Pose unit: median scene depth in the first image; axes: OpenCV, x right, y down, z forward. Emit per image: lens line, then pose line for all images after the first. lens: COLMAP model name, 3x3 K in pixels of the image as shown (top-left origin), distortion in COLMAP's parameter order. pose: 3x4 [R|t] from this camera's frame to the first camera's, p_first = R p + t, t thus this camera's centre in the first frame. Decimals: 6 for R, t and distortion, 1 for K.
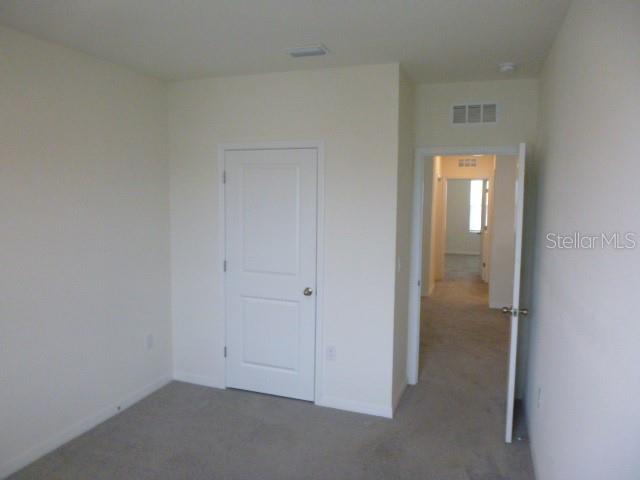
lens RADIAL K [[451.7, 0, 321.2], [0, 451.7, 221.5], [0, 0, 1]] dist [-0.057751, -0.000624]
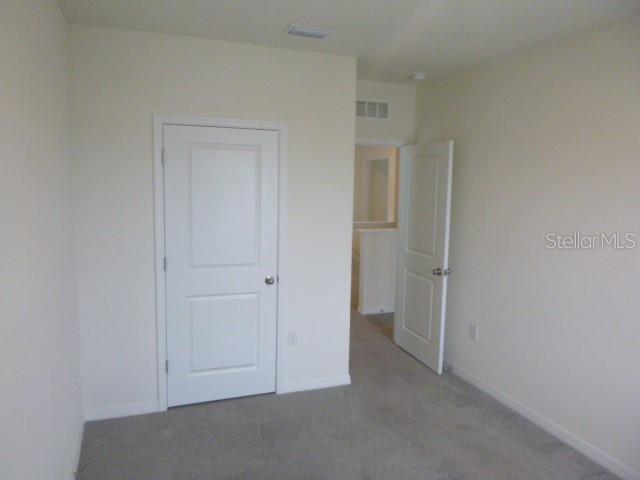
lens RADIAL K [[451.7, 0, 321.2], [0, 451.7, 221.5], [0, 0, 1]] dist [-0.057751, -0.000624]
pose [[0.763601, -0.052933, 0.643515, -0.548855], [0.025436, 0.998326, 0.051936, -0.016216], [-0.645187, -0.023290, 0.763669, 0.197683]]
